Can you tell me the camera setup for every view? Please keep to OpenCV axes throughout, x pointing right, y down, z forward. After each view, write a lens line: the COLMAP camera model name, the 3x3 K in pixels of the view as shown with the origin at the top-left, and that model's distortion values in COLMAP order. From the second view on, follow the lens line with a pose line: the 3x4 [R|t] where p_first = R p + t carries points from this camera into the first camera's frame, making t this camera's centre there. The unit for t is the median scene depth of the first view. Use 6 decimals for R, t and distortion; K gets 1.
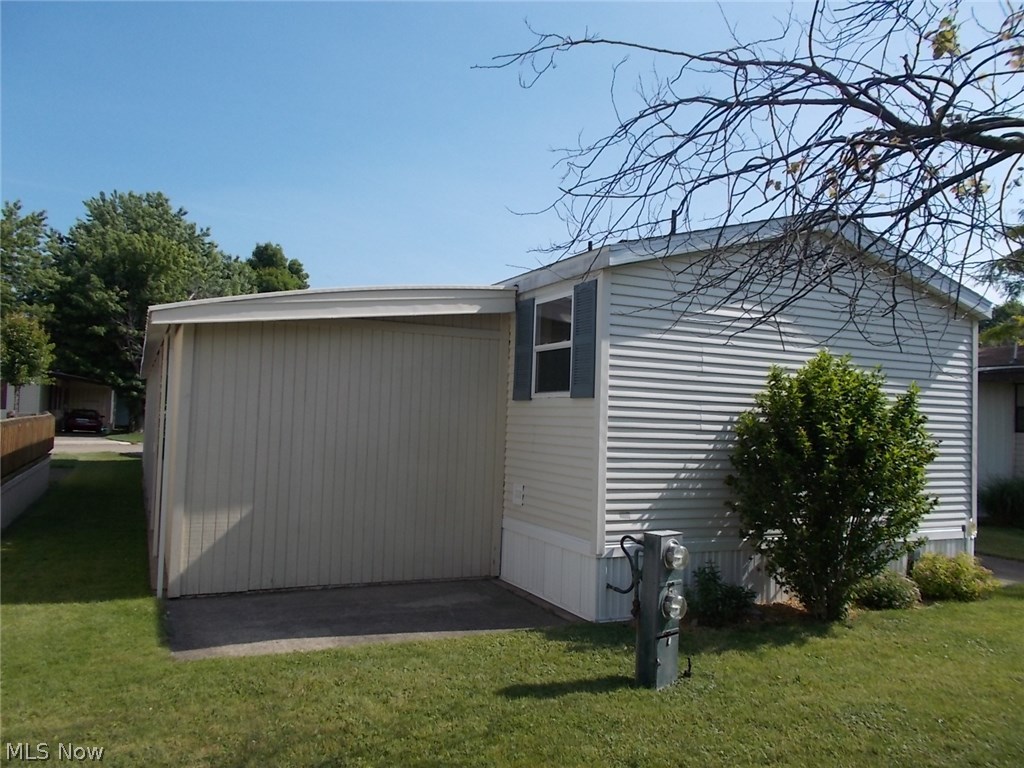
lens RADIAL K [[755.1, 0, 512.0], [0, 755.1, 384.0], [0, 0, 1]] dist [-0.006386, -0.003249]
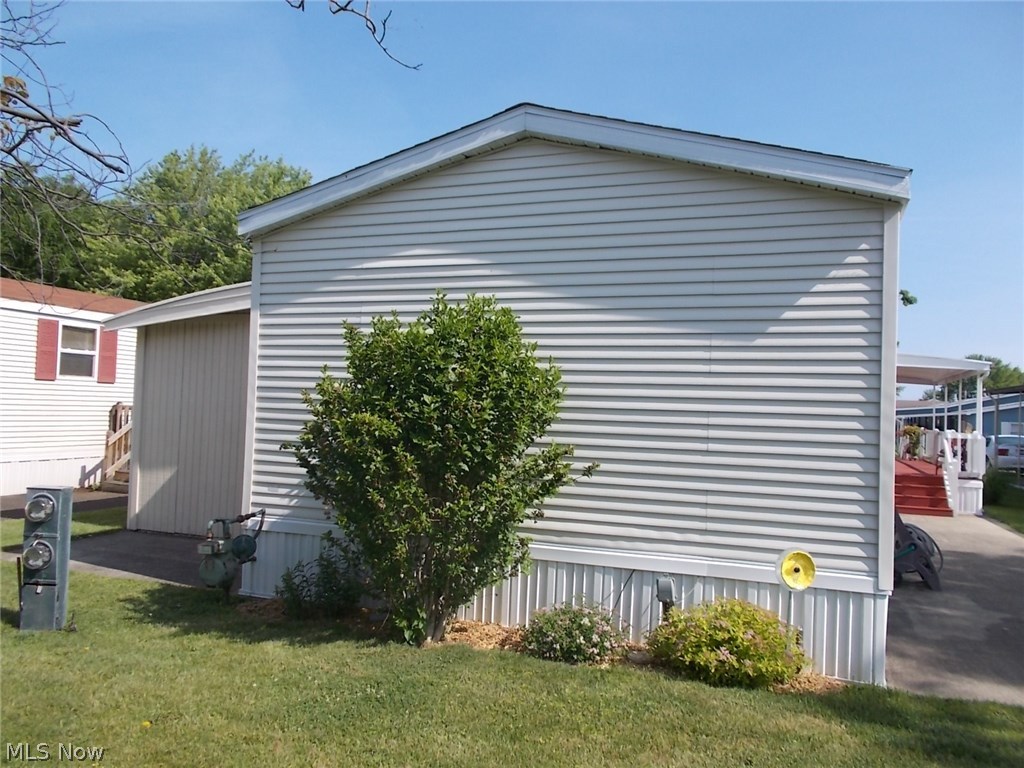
lens RADIAL K [[782.8, 0, 512.0], [0, 782.8, 384.0], [0, 0, 1]] dist [0.010185, -0.029828]
pose [[0.696408, -0.033338, -0.716871, 1.049383], [0.022876, 0.999444, -0.024257, 0.068591], [0.717282, 0.000494, 0.696783, 0.500860]]
